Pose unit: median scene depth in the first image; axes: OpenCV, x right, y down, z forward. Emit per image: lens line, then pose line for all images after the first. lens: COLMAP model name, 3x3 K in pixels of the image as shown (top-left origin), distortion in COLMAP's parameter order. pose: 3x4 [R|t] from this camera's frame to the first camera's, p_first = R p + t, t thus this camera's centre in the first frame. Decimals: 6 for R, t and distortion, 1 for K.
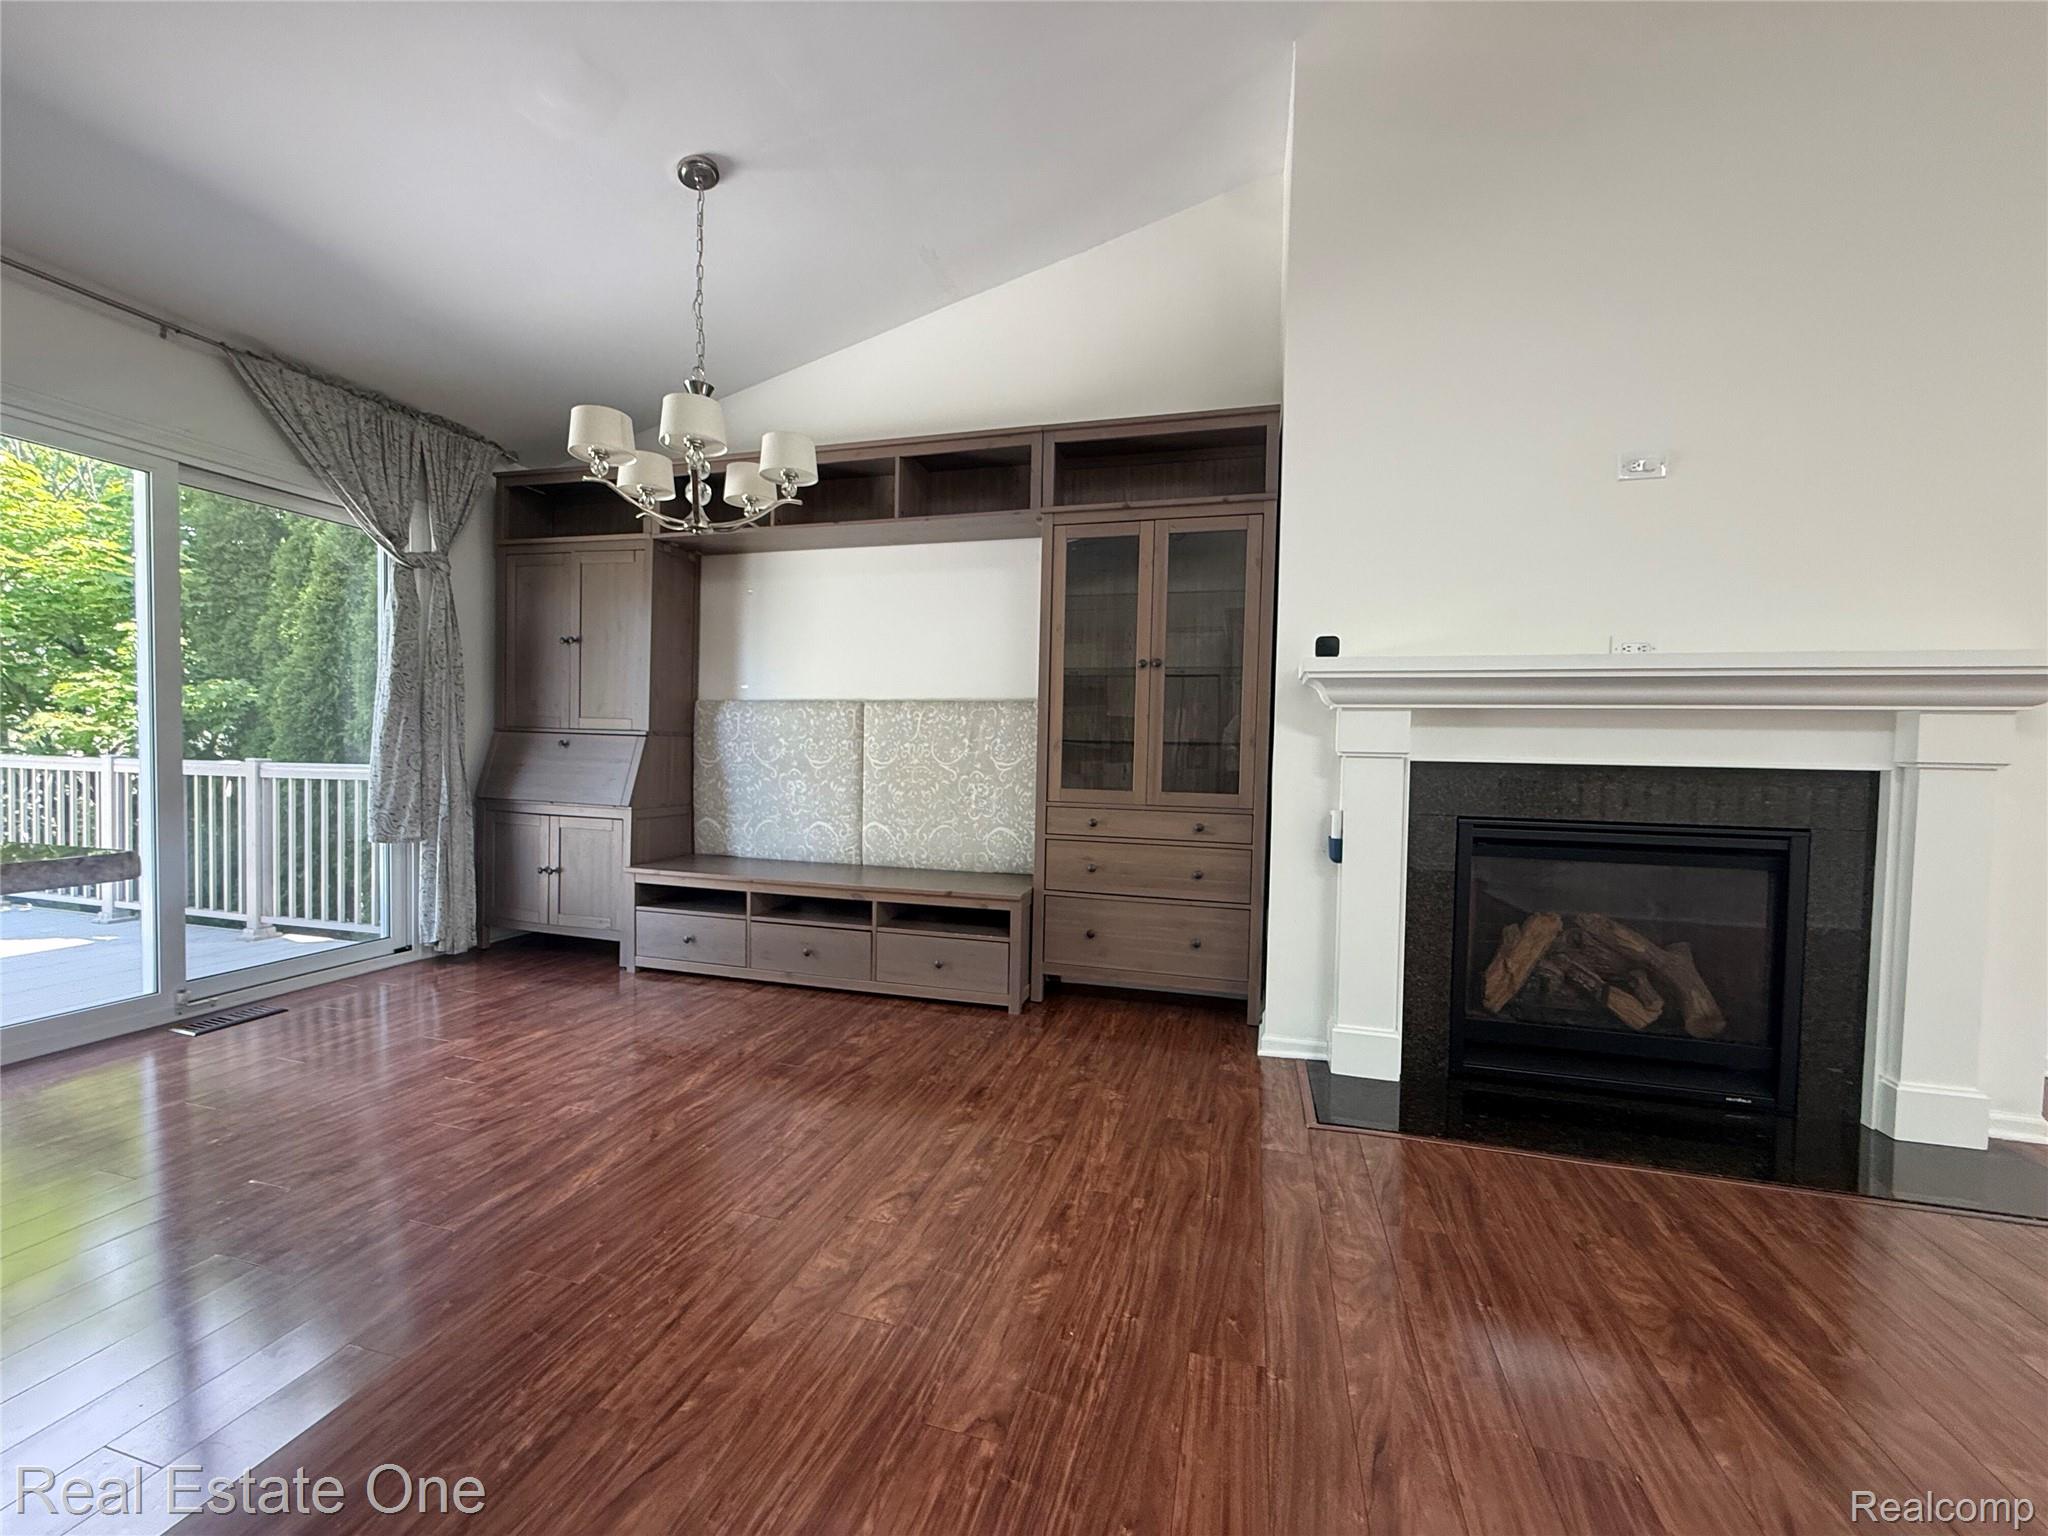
lens RADIAL K [[817.9, 0, 1025.7], [0, 817.9, 770.5], [0, 0, 1]] dist [0.000152, -0.000770]
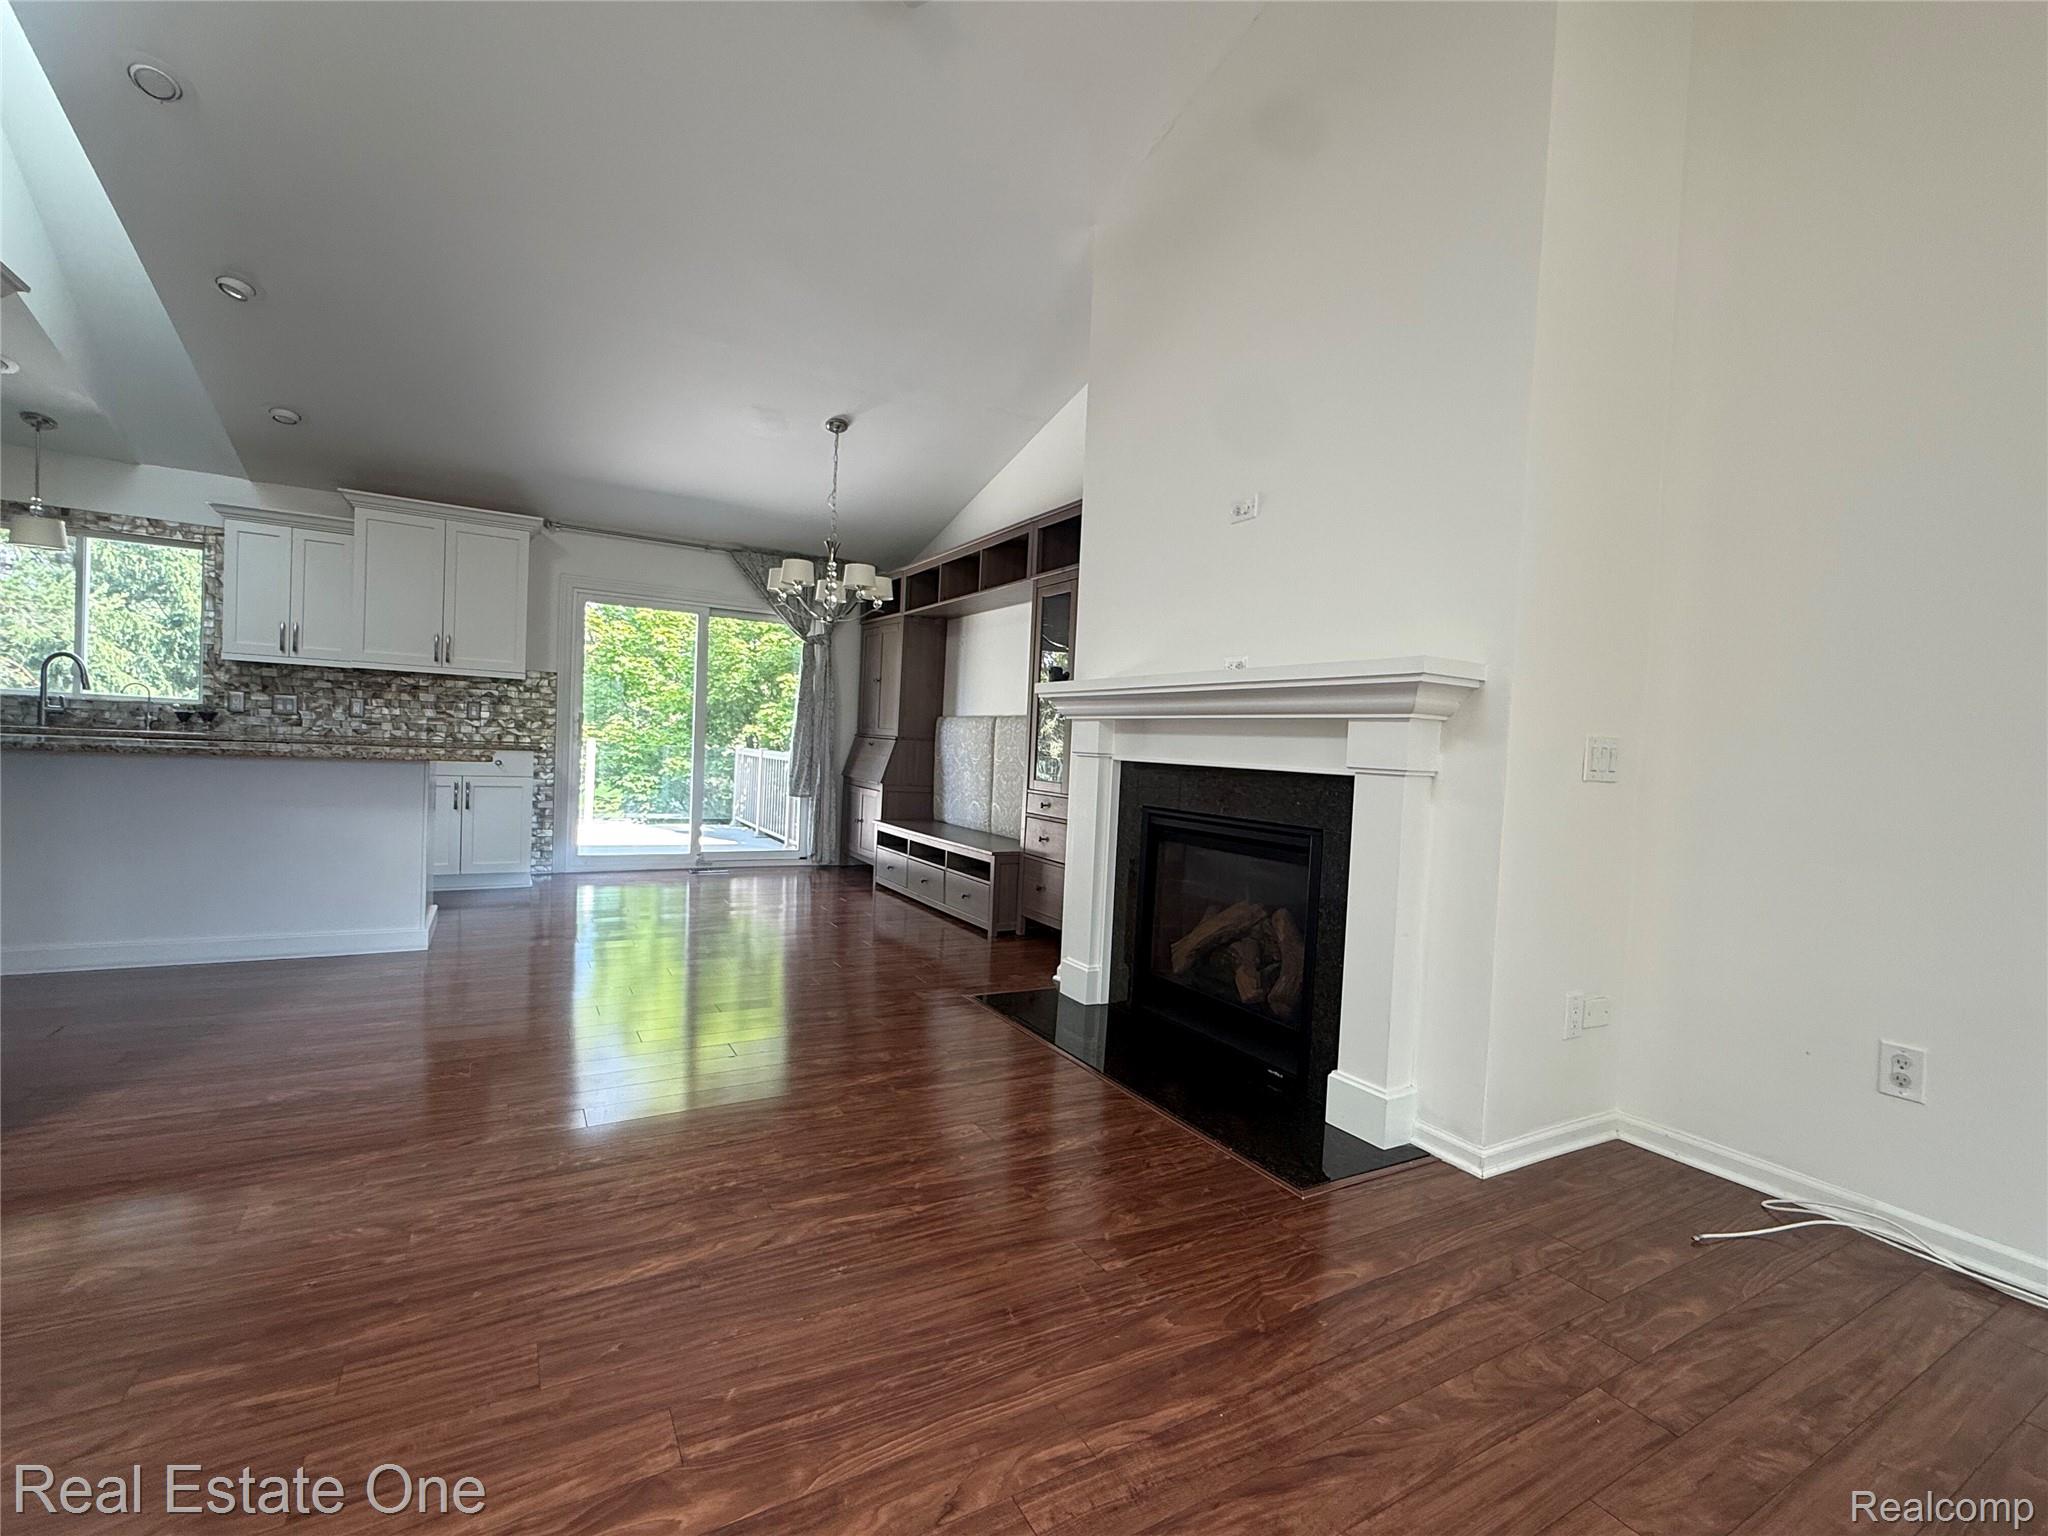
lens RADIAL K [[910.3, 0, 1020.9], [0, 910.3, 760.8], [0, 0, 1]] dist [-0.002670, -0.000407]
pose [[0.711366, 0.027509, -0.702283, 1.386308], [-0.055440, 0.998316, -0.017052, 0.022598], [0.700632, 0.051064, 0.711694, -0.121813]]
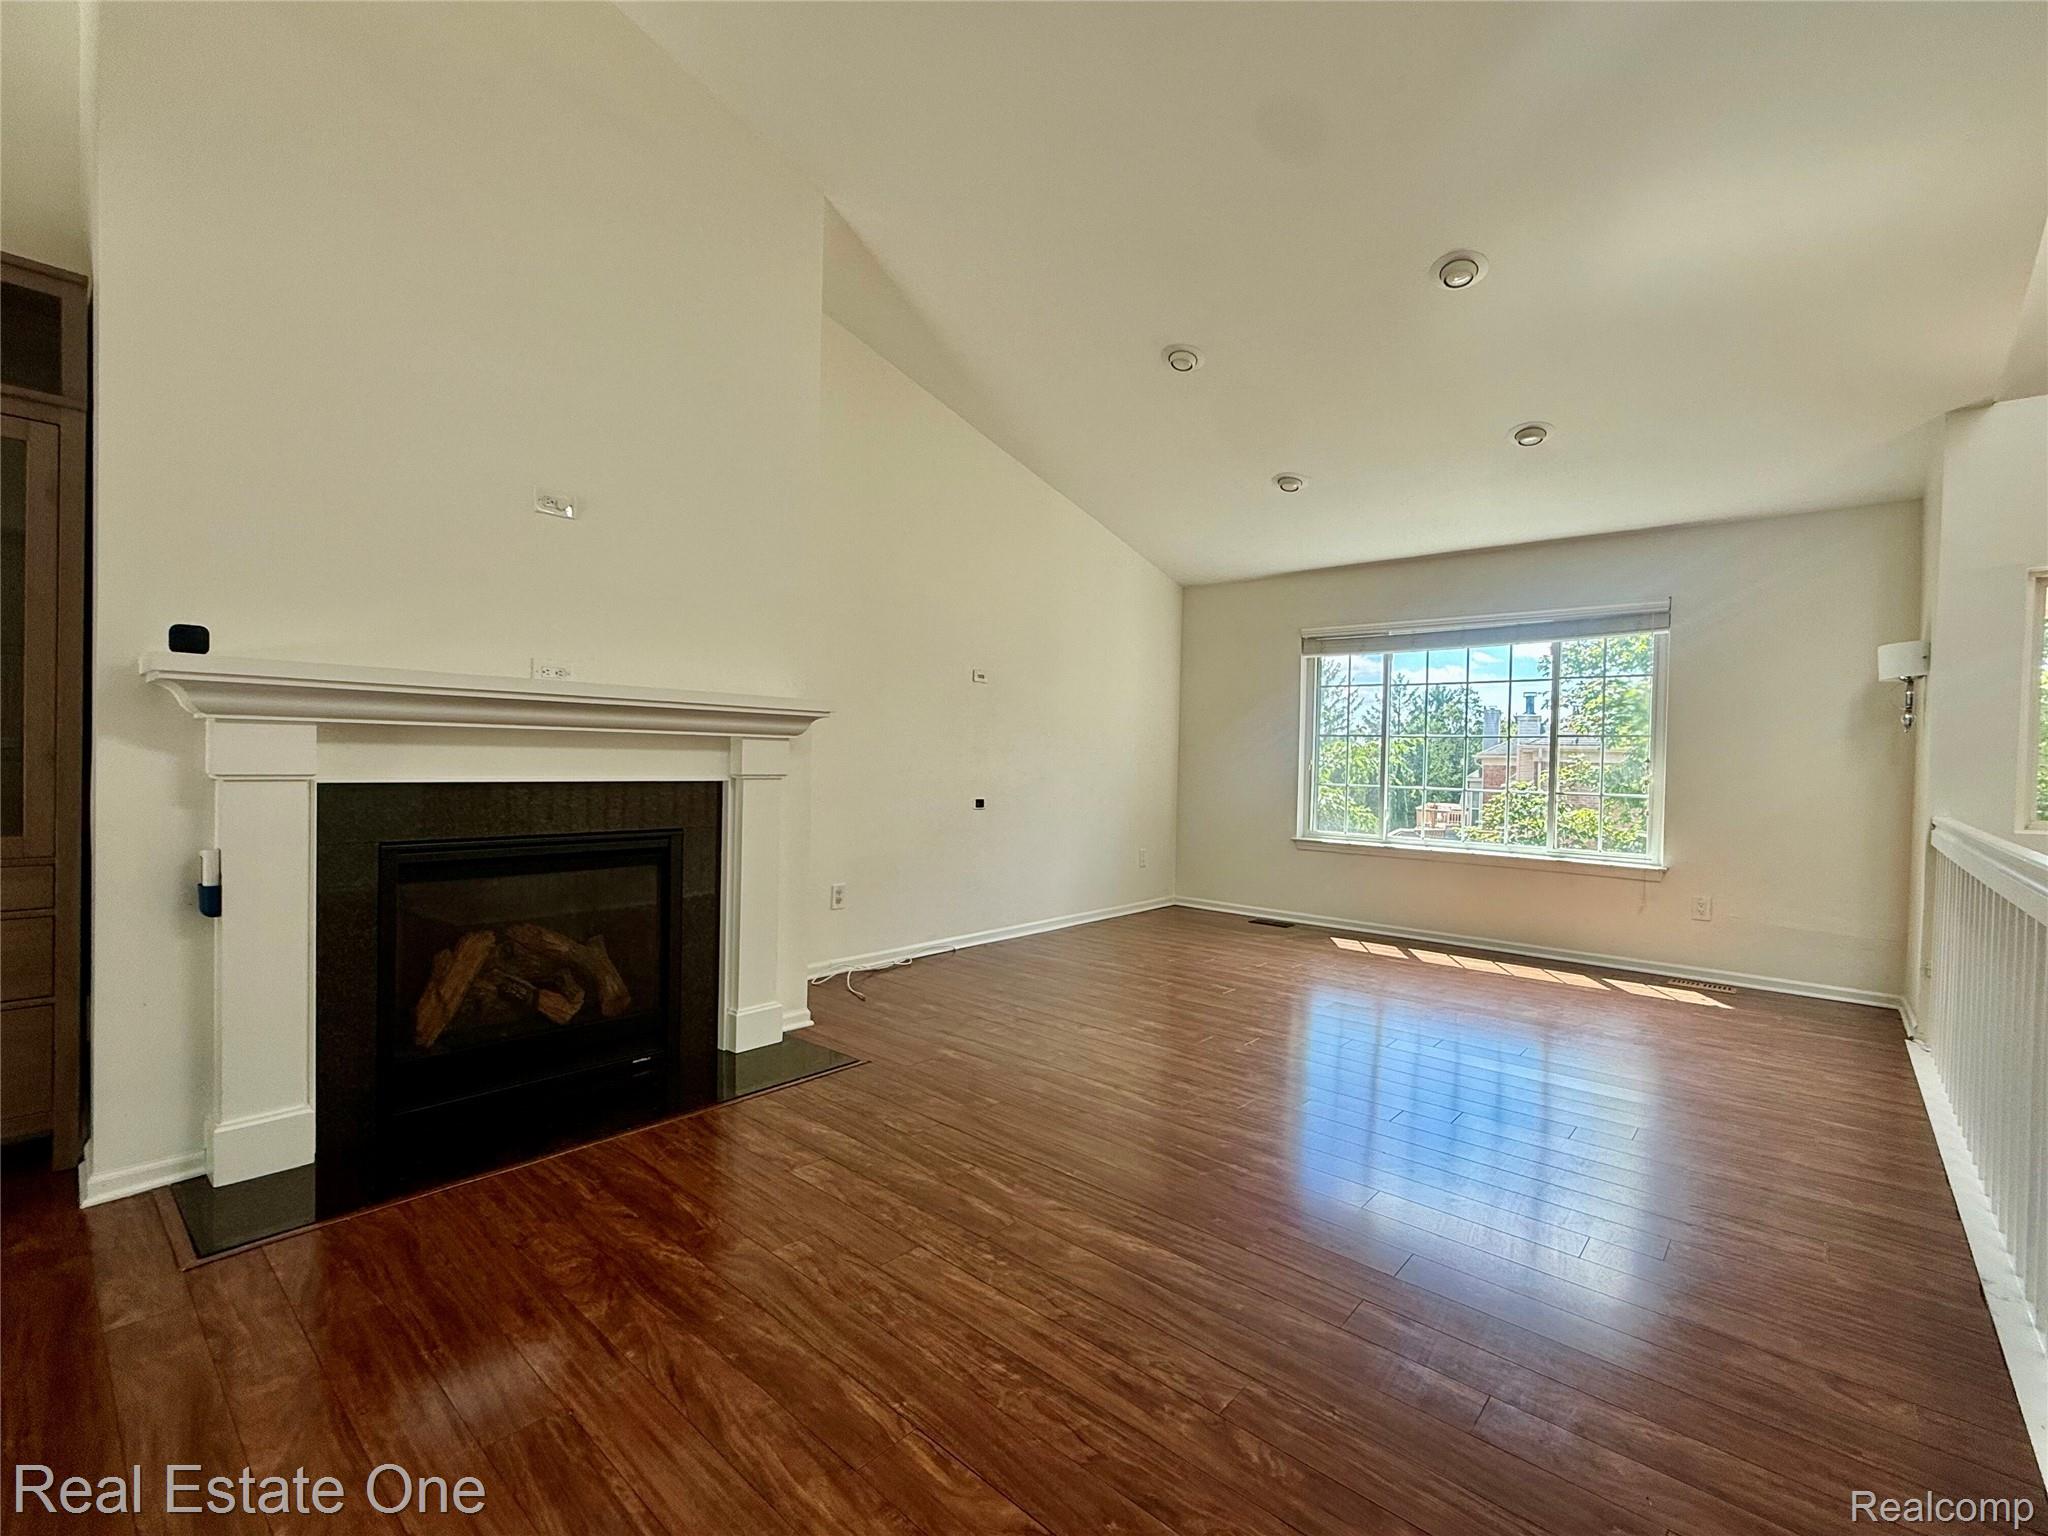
lens RADIAL K [[906.6, 0, 1024.0], [0, 906.6, 768.0], [0, 0, 1]] dist [-0.001335, -0.000476]
pose [[0.441414, -0.025132, 0.896952, -0.053626], [0.015451, 0.999672, 0.020406, -0.038695], [-0.897171, 0.004851, 0.441658, -0.081530]]
